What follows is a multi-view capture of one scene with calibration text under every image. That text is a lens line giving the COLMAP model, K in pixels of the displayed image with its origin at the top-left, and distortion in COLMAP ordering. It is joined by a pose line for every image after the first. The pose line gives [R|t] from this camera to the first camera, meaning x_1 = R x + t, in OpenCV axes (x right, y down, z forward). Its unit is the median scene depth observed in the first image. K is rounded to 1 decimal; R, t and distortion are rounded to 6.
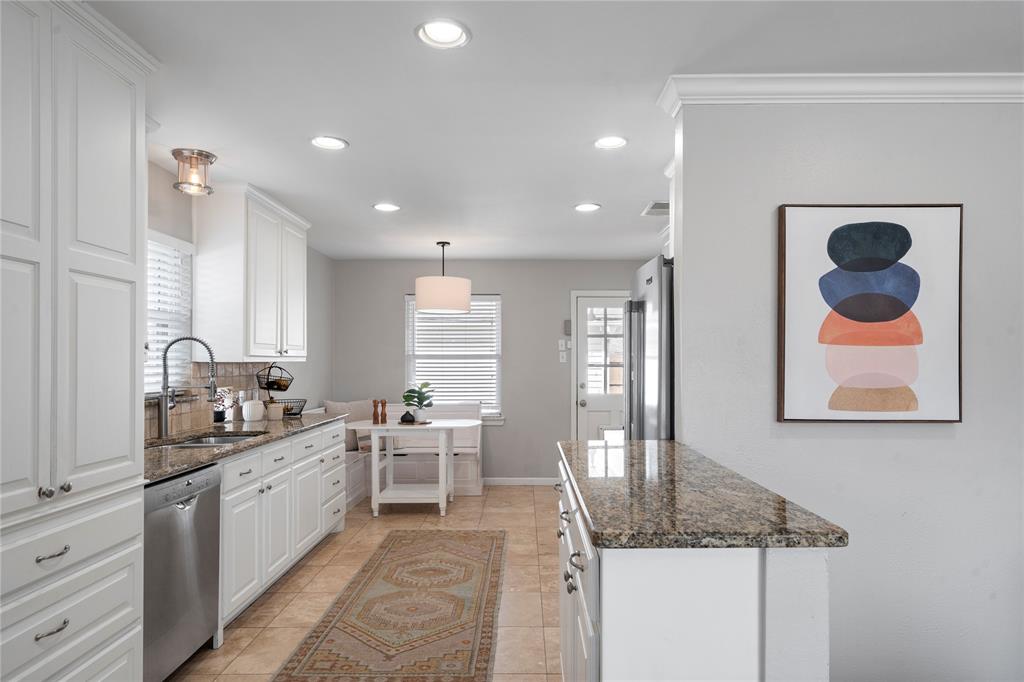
lens RADIAL K [[617.5, 0, 524.2], [0, 617.5, 360.4], [0, 0, 1]] dist [0.013813, -0.000096]
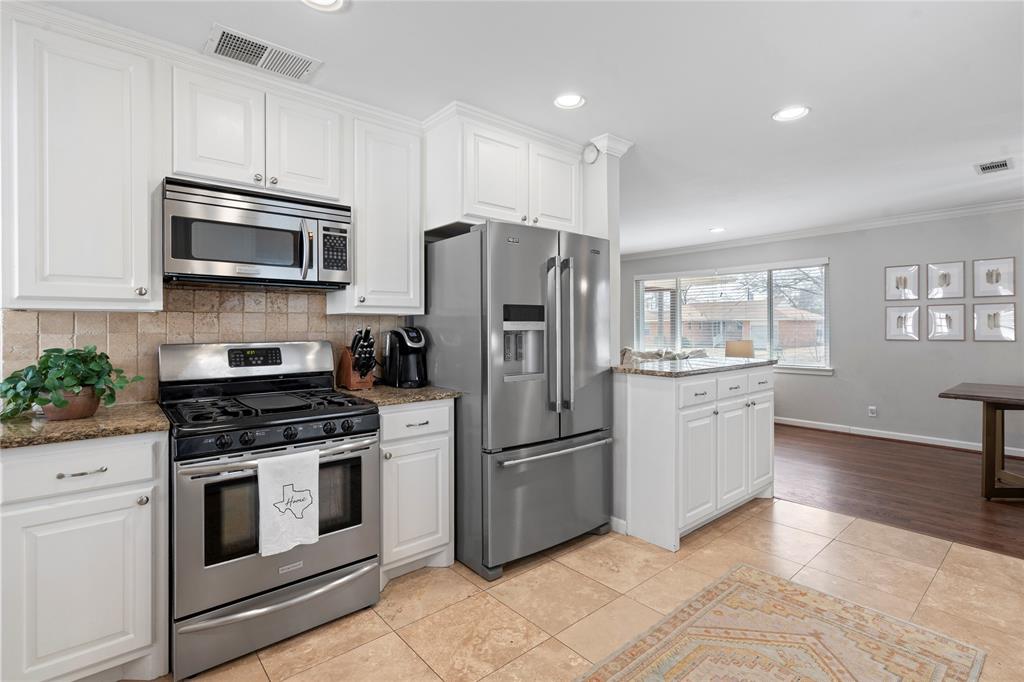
lens RADIAL K [[483.3, 0, 516.2], [0, 483.3, 327.4], [0, 0, 1]] dist [0.000203, 0.000389]
pose [[-0.654263, 0.000741, 0.756267, -0.331629], [0.001632, 0.999999, 0.000433, 0.022932], [-0.756265, 0.001517, -0.654263, 1.277739]]
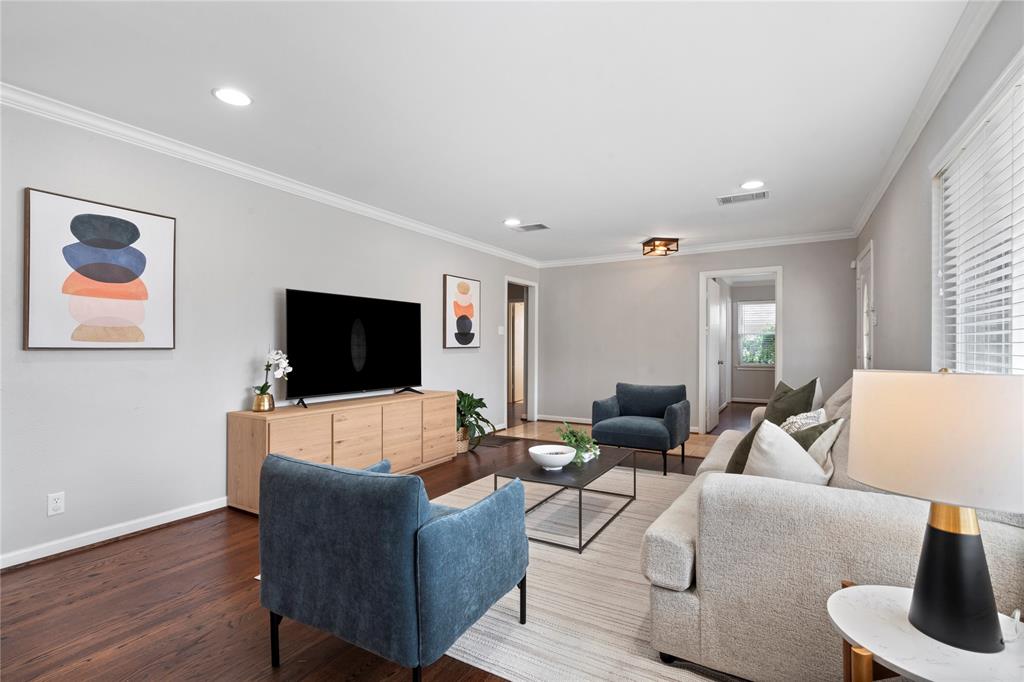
lens RADIAL K [[479.4, 0, 510.8], [0, 479.4, 343.3], [0, 0, 1]] dist [0.001224, 0.001153]
pose [[0.512514, 0.003643, 0.858671, 0.037356], [-0.004130, 0.999990, -0.001778, 0.051717], [-0.858669, -0.002635, 0.512524, -0.269114]]
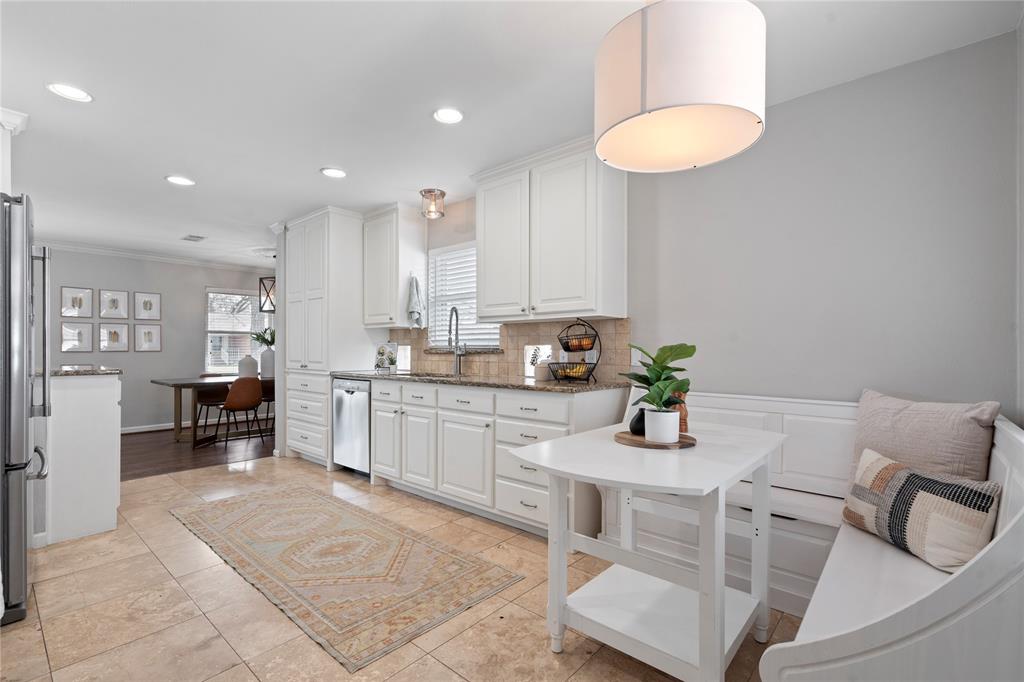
lens RADIAL K [[466.4, 0, 510.8], [0, 466.4, 345.8], [0, 0, 1]] dist [-0.001388, 0.000471]
pose [[-0.662404, -0.004609, -0.749133, 0.187207], [0.000950, 0.999975, -0.006992, 0.054112], [0.749147, -0.005343, -0.662383, 1.634577]]
